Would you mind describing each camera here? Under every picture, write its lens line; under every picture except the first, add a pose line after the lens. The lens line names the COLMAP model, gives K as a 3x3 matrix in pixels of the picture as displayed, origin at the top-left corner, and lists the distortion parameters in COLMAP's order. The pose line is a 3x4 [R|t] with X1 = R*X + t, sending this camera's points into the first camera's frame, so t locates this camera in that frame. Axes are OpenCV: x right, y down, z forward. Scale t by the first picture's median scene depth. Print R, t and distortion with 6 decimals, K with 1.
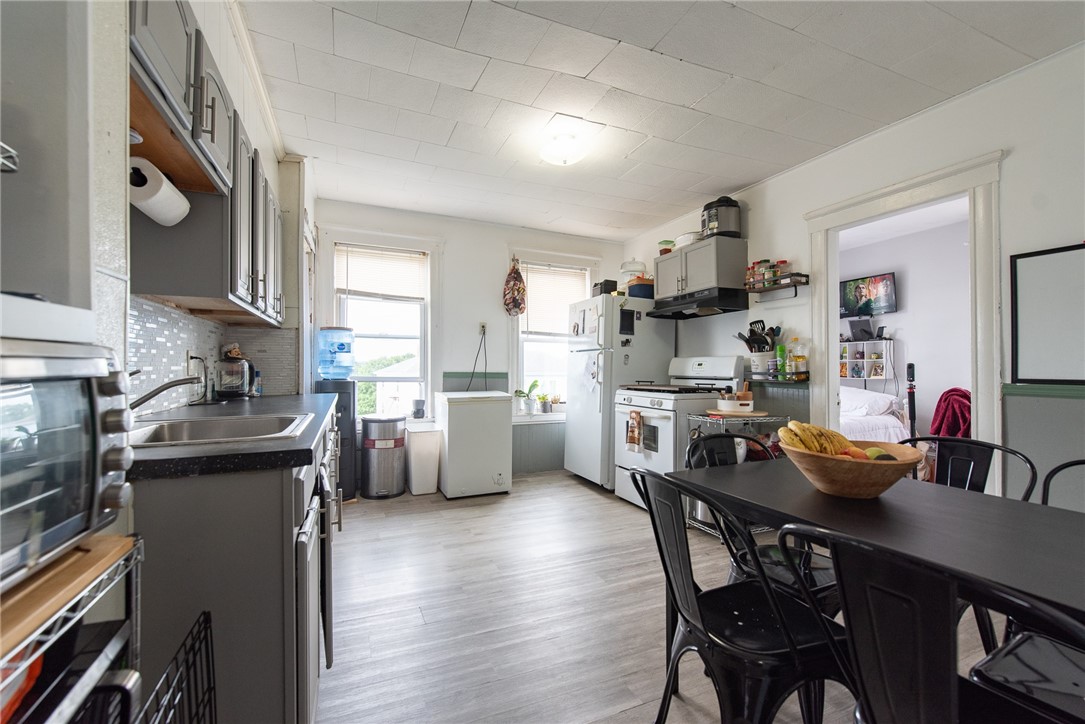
lens RADIAL K [[468.3, 0, 546.2], [0, 468.3, 363.1], [0, 0, 1]] dist [-0.000027, -0.000430]
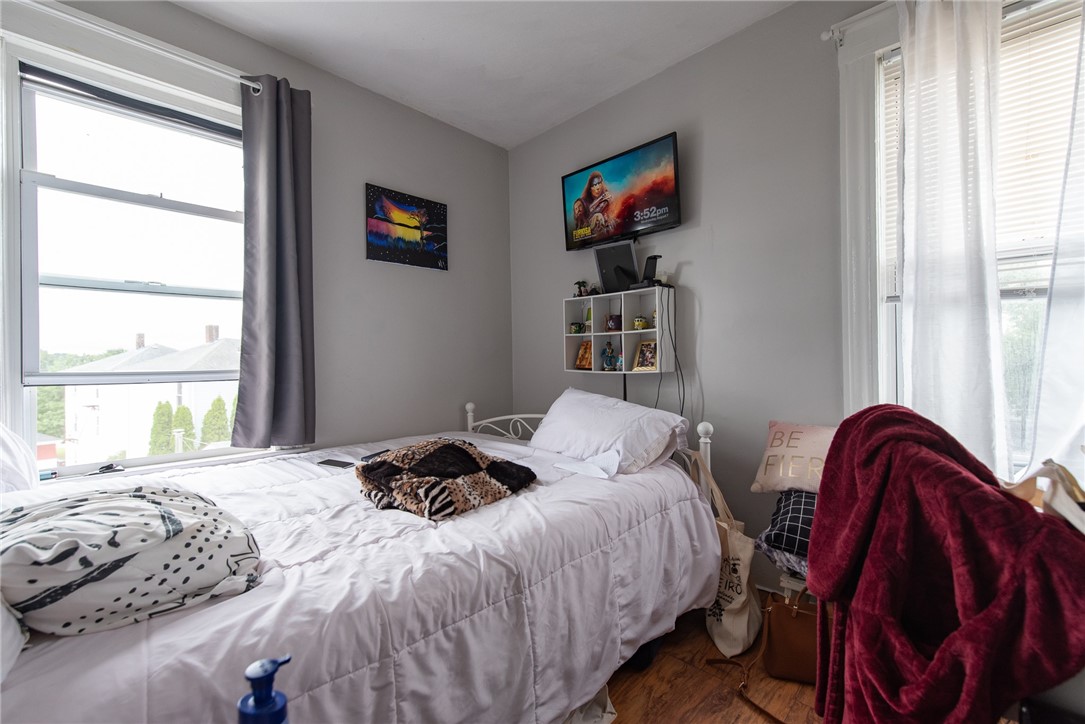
lens RADIAL K [[468.3, 0, 542.8], [0, 468.3, 362.3], [0, 0, 1]] dist [-0.000027, -0.000430]
pose [[0.926779, -0.008709, 0.375505, 0.544594], [0.004906, 0.999927, 0.011082, 0.021873], [-0.375574, -0.008428, 0.926754, 0.755238]]
